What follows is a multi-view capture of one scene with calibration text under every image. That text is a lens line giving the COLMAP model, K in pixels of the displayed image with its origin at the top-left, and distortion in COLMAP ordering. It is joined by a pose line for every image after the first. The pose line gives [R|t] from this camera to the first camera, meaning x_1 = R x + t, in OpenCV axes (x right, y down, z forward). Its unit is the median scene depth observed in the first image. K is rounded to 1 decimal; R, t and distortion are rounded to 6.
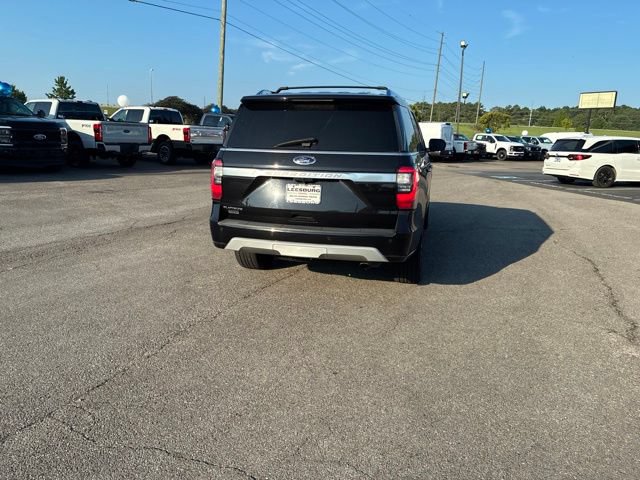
lens RADIAL K [[477.0, 0, 314.8], [0, 477.0, 235.9], [0, 0, 1]] dist [0.057863, -0.071344]
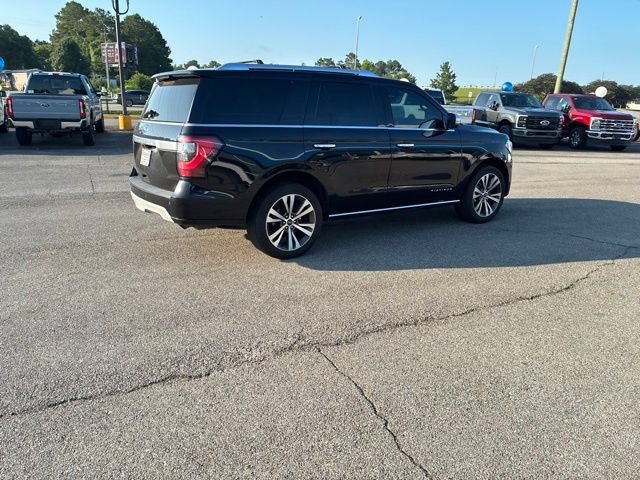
lens RADIAL K [[476.5, 0, 322.4], [0, 476.5, 246.1], [0, 0, 1]] dist [0.057914, -0.075721]
pose [[0.748448, 0.170333, -0.640946, 0.626489], [-0.134030, 0.985361, 0.105353, -0.030771], [0.649509, 0.007055, 0.760321, 0.207069]]
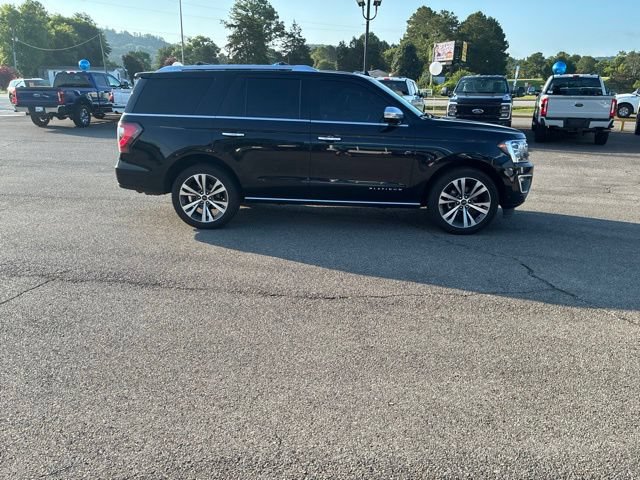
lens RADIAL K [[476.5, 0, 320.8], [0, 476.5, 238.1], [0, 0, 1]] dist [0.057914, -0.075721]
pose [[0.194795, 0.251218, -0.948127, 0.966629], [-0.208587, 0.955143, 0.210222, -0.131769], [0.958408, 0.156817, 0.238457, 0.700666]]
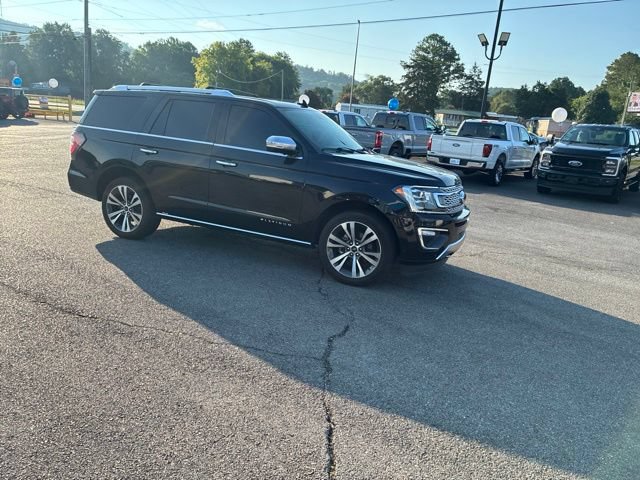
lens RADIAL K [[477.0, 0, 319.6], [0, 477.0, 237.8], [0, 0, 1]] dist [0.057863, -0.071344]
pose [[-0.153254, 0.183364, -0.971026, 0.931345], [-0.289894, 0.931057, 0.221570, -0.225495], [0.944709, 0.315451, -0.089532, 1.110332]]
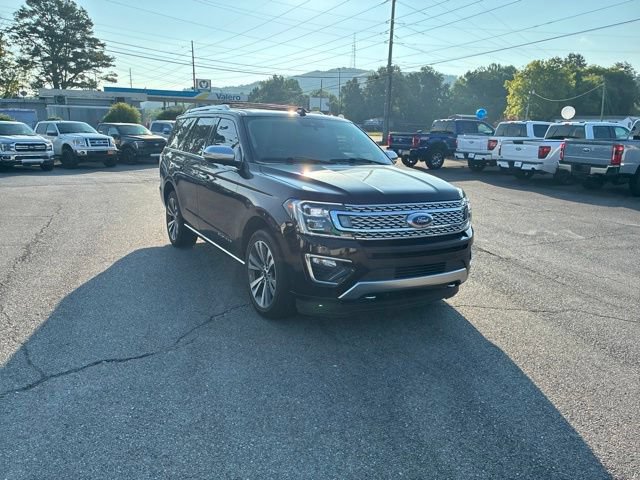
lens RADIAL K [[477.0, 0, 322.6], [0, 477.0, 247.8], [0, 0, 1]] dist [0.057863, -0.071344]
pose [[-0.700266, 0.113497, -0.704802, 0.619036], [-0.199698, 0.916722, 0.346036, -0.319253], [0.685381, 0.383065, -0.619285, 1.502139]]
